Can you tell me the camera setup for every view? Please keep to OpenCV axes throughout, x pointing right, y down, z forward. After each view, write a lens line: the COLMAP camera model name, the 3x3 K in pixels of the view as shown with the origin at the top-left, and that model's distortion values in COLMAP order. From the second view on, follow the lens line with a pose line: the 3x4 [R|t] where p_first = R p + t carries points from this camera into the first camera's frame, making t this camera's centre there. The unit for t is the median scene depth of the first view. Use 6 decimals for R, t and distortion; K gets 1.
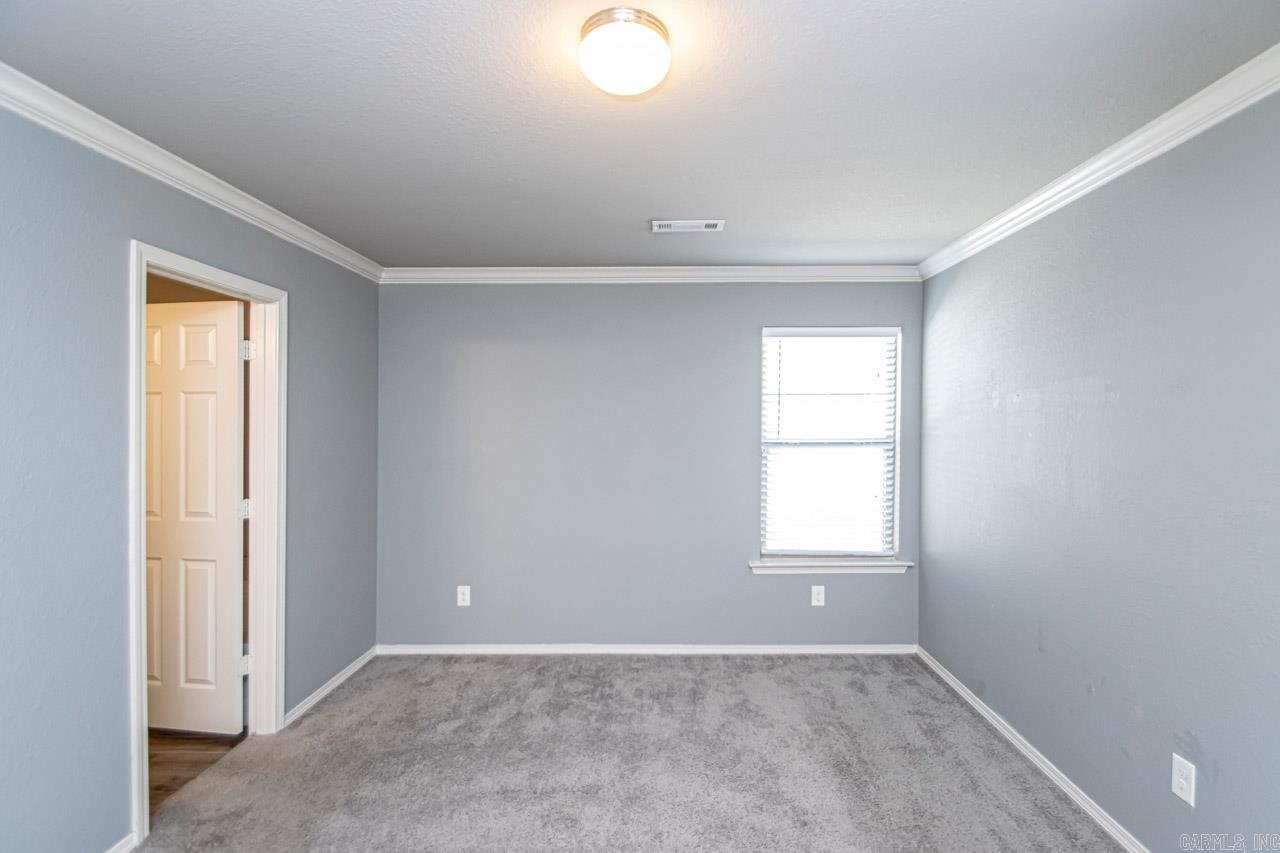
lens RADIAL K [[596.3, 0, 647.2], [0, 596.3, 423.0], [0, 0, 1]] dist [0.019607, -0.017879]
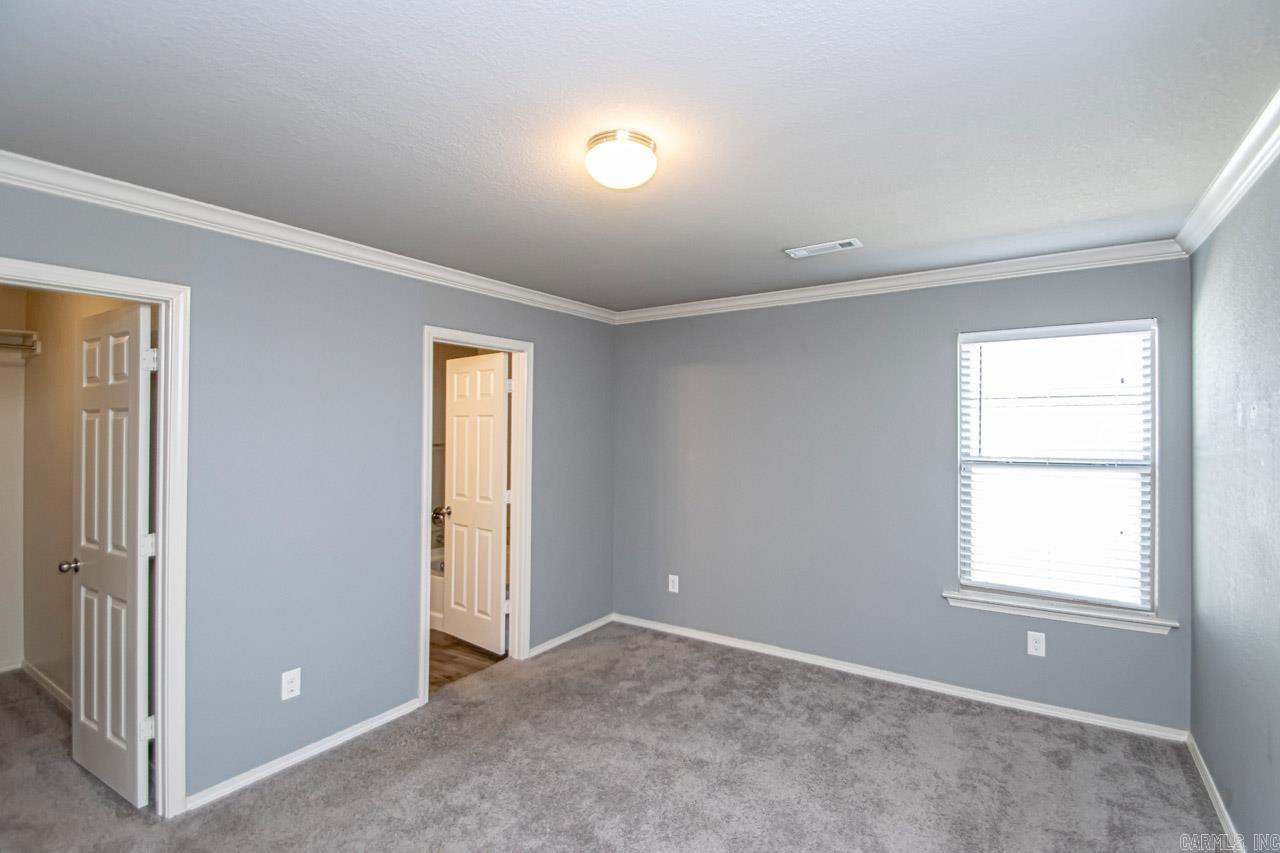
lens RADIAL K [[596.3, 0, 659.1], [0, 596.3, 412.1], [0, 0, 1]] dist [0.019607, -0.017879]
pose [[0.843930, -0.012635, -0.536304, 0.344850], [-0.001409, 0.999667, -0.025769, -0.019144], [0.536451, 0.022503, 0.843631, -0.012490]]
